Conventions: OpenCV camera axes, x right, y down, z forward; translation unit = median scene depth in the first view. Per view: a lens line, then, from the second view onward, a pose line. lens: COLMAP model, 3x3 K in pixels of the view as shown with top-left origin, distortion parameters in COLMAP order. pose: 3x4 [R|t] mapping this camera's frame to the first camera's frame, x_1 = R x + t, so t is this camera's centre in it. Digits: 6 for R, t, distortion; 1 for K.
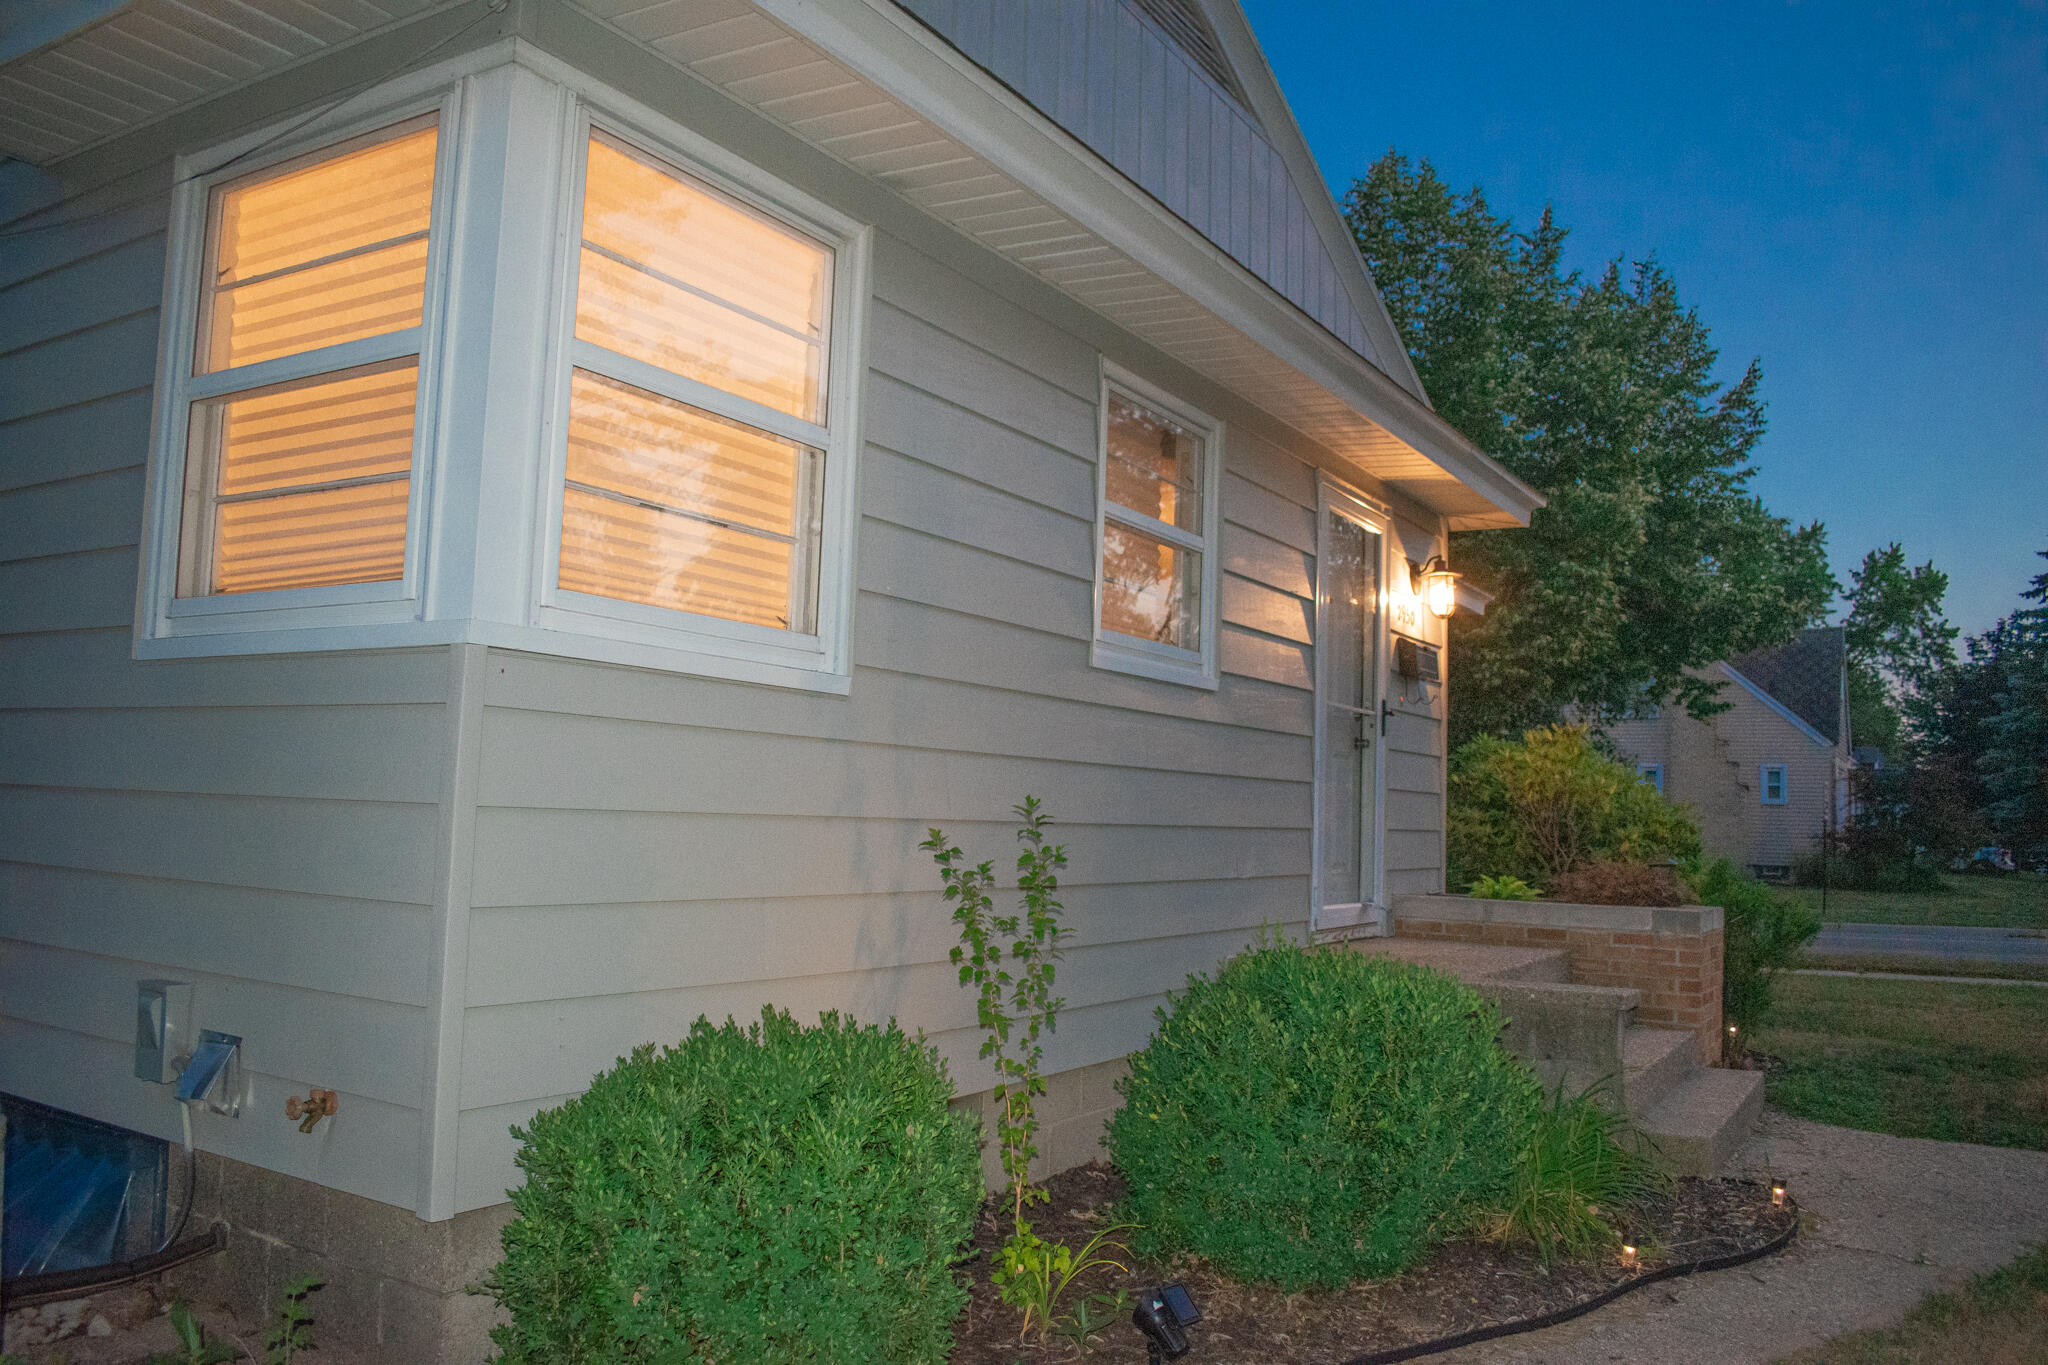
lens RADIAL K [[1600.3, 0, 1024.0], [0, 1600.3, 682.5], [0, 0, 1]] dist [-0.098992, 0.004319]
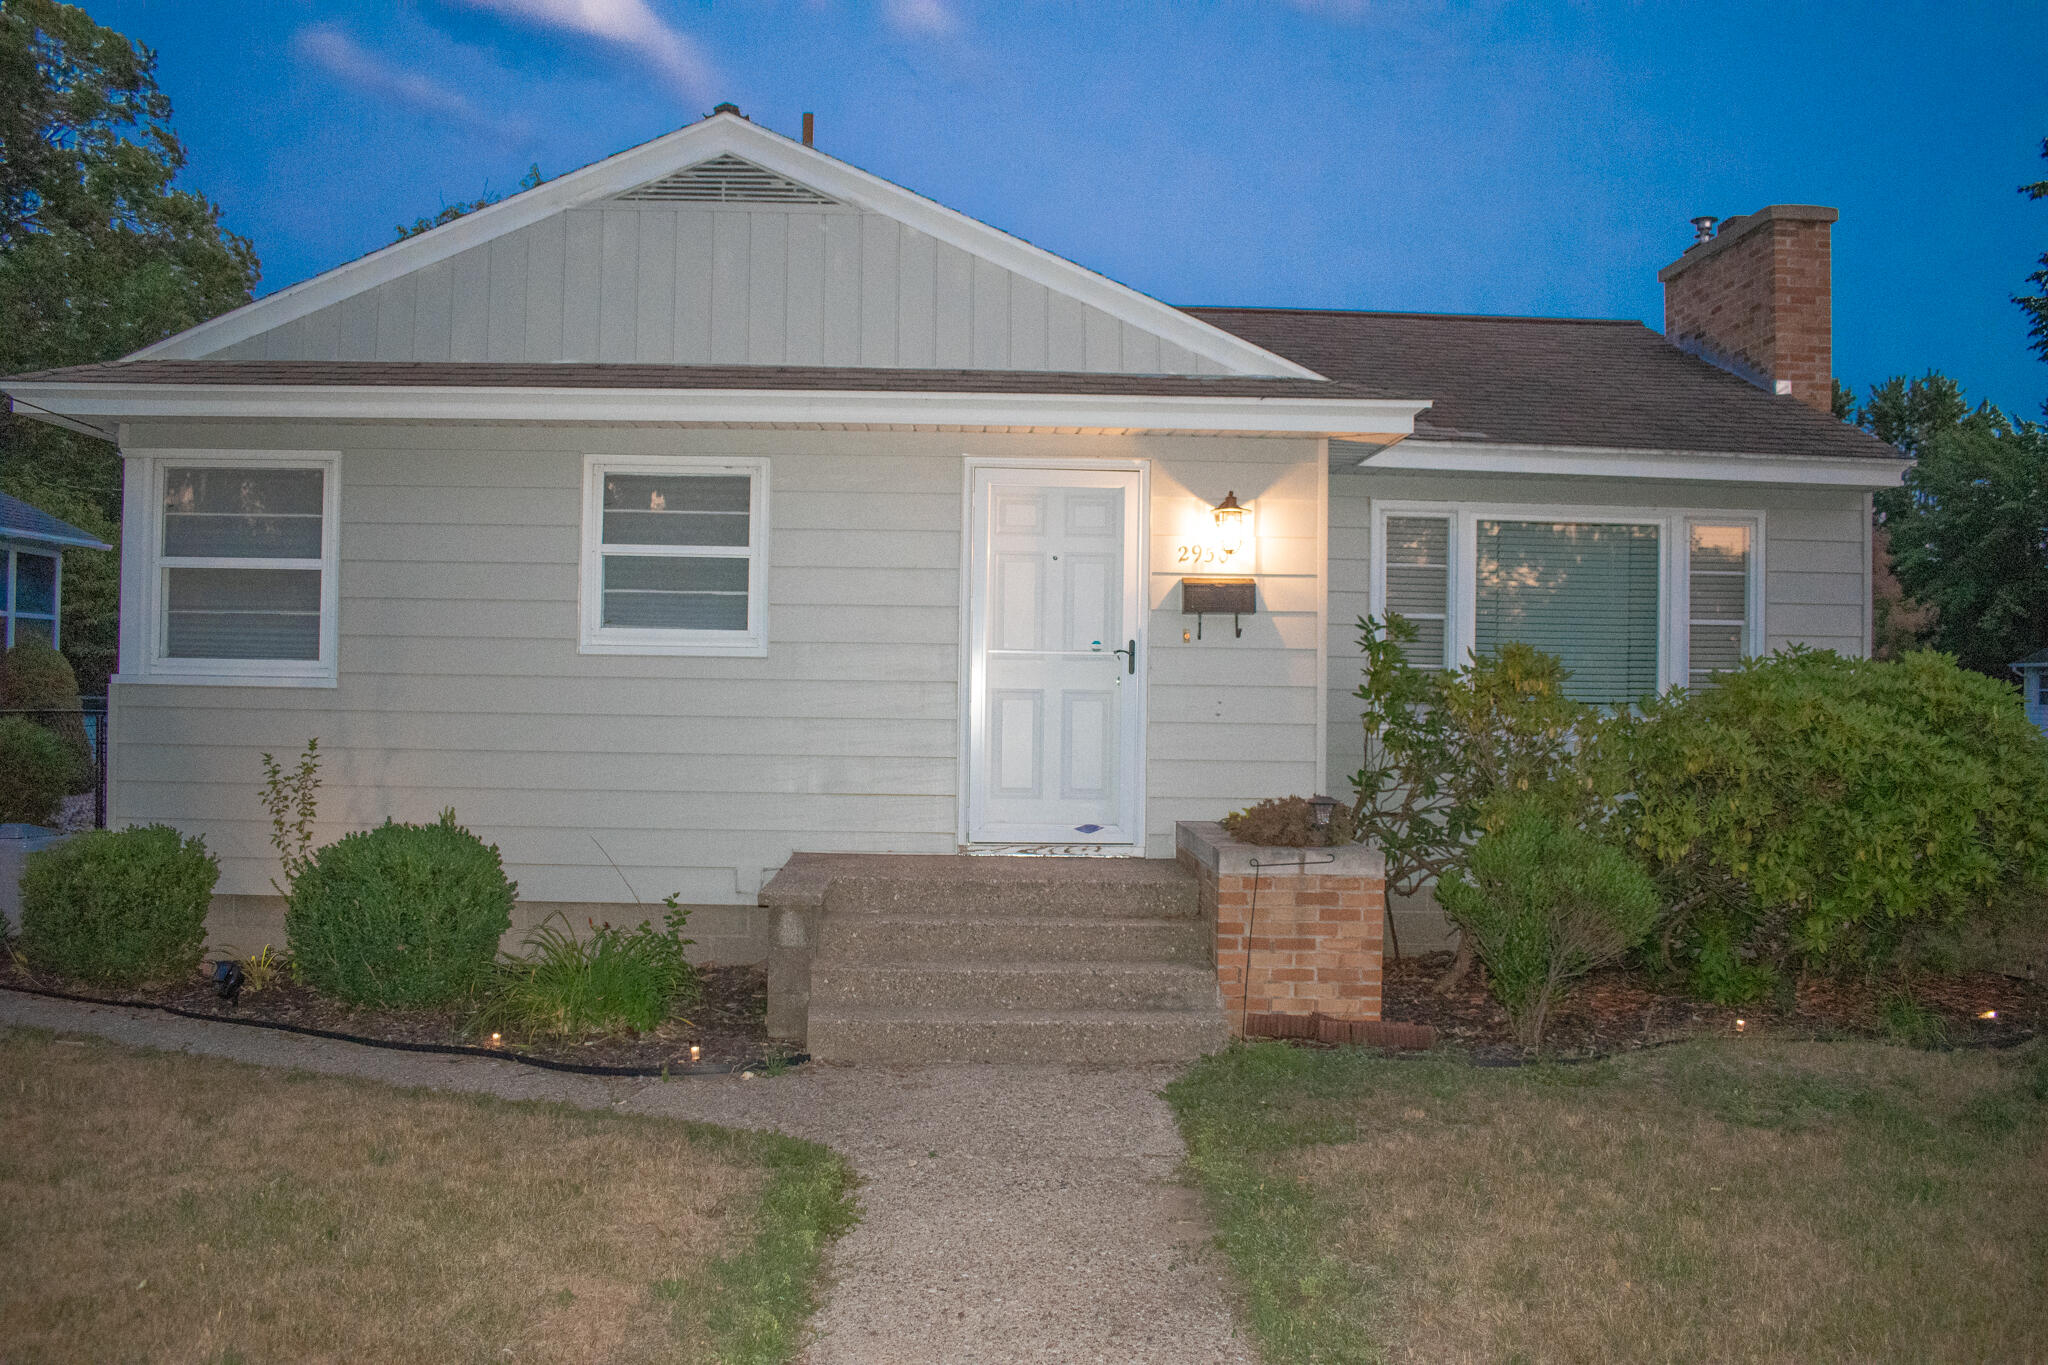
lens RADIAL K [[1600.3, 0, 1024.0], [0, 1600.3, 682.5], [0, 0, 1]] dist [-0.098992, 0.004319]
pose [[0.537549, -0.026883, -0.842804, 1.593007], [0.071299, 0.997361, 0.013663, 0.028595], [0.840213, -0.067436, 0.538047, 0.502326]]
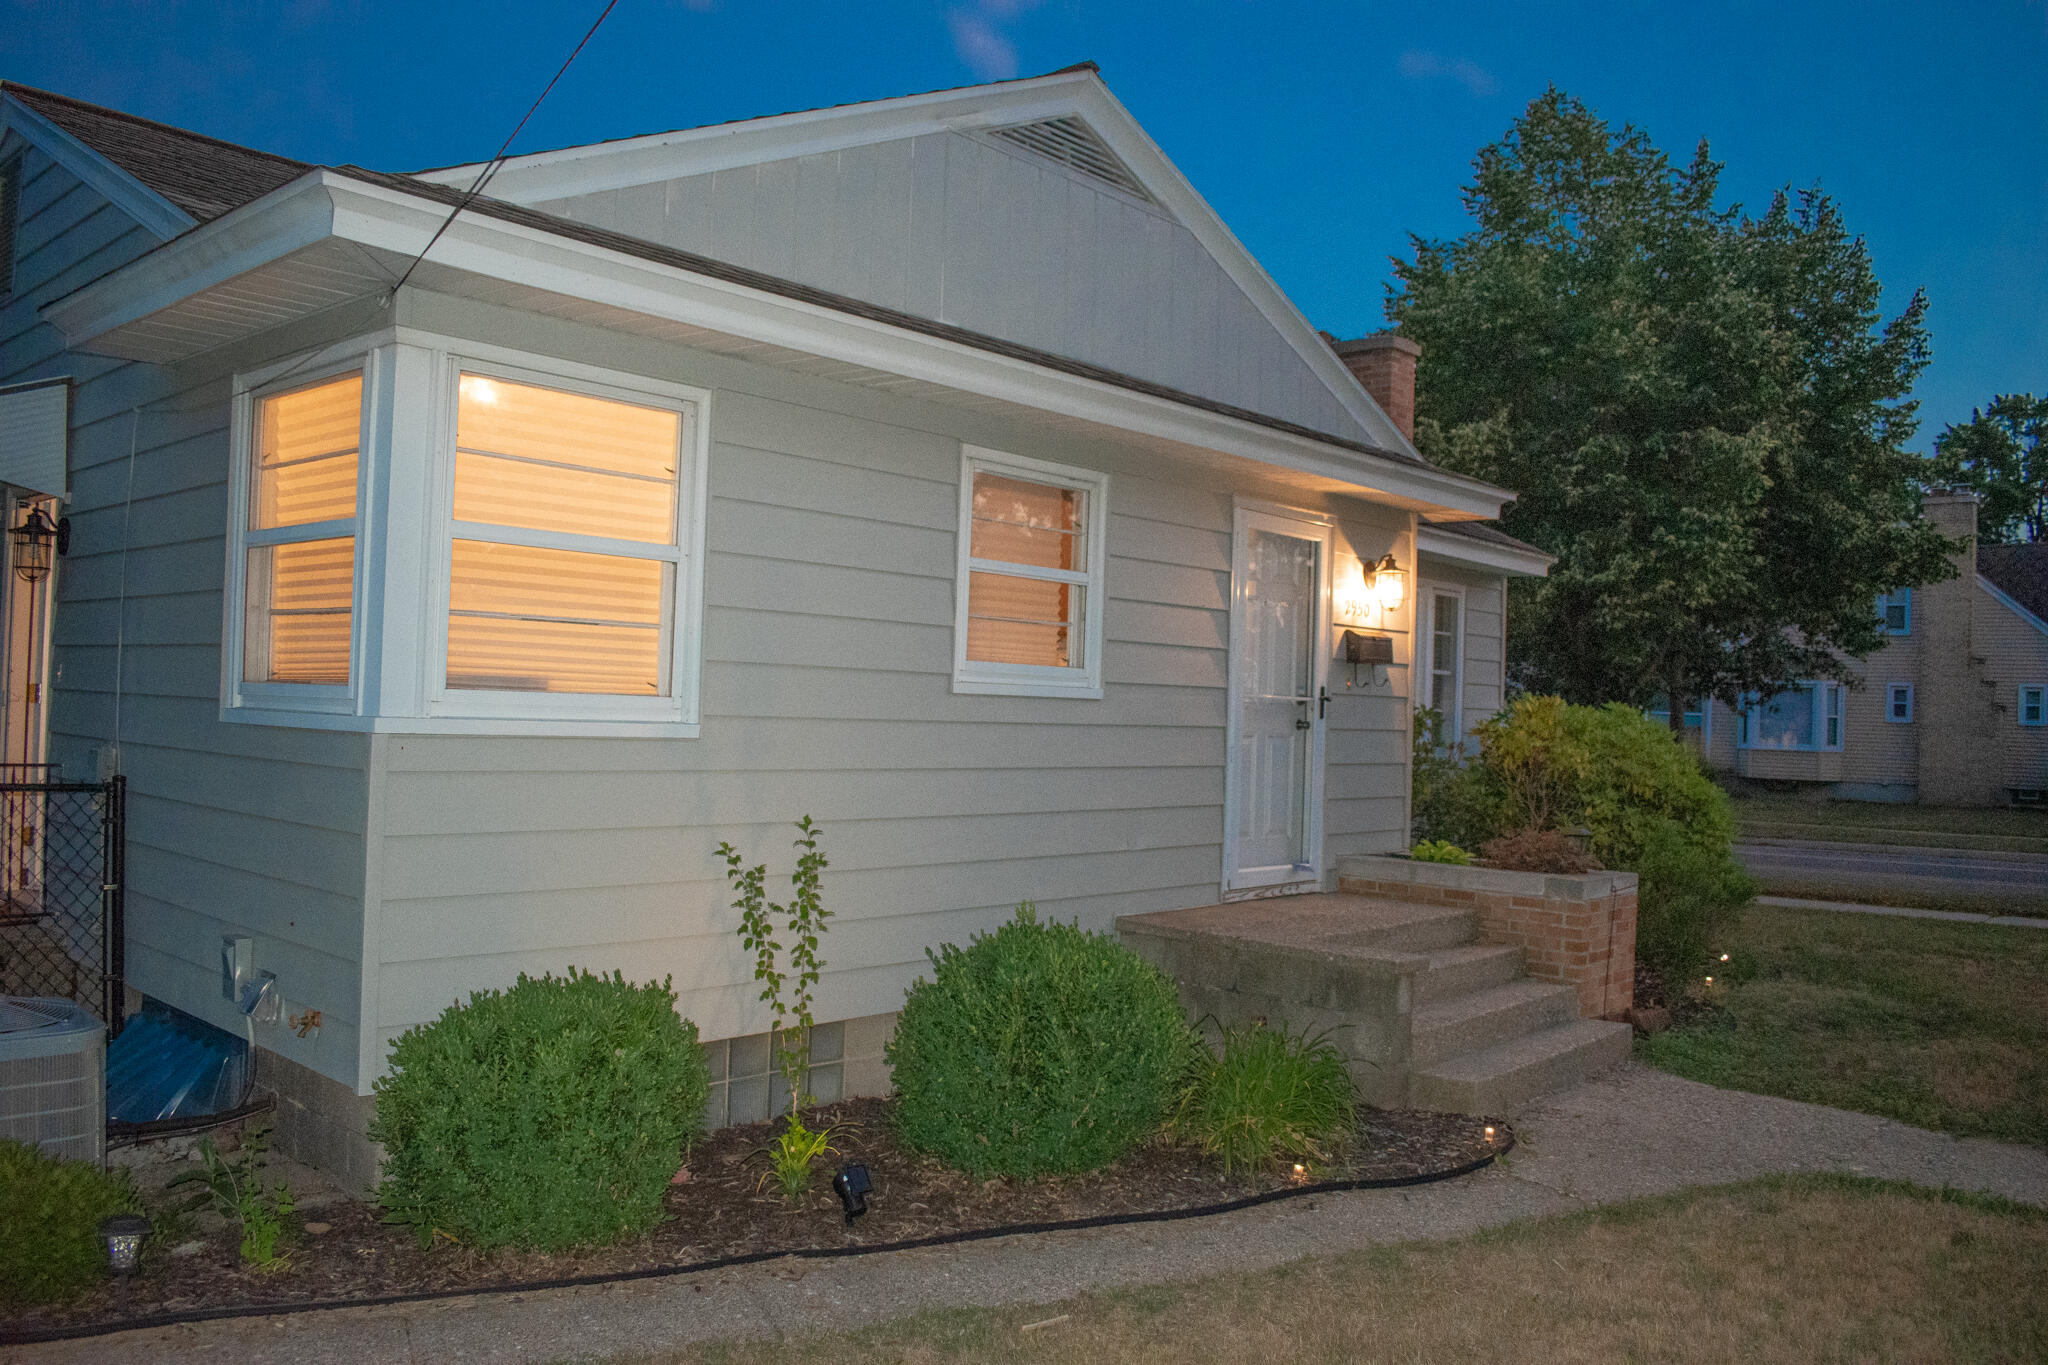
lens RADIAL K [[1598.6, 0, 1014.6], [0, 1598.6, 676.6], [0, 0, 1]] dist [-0.094642, -0.003886]
pose [[0.982003, -0.004369, -0.188816, 0.323769], [0.014953, 0.998393, 0.054669, -0.089393], [0.188273, -0.056508, 0.980490, -0.232903]]
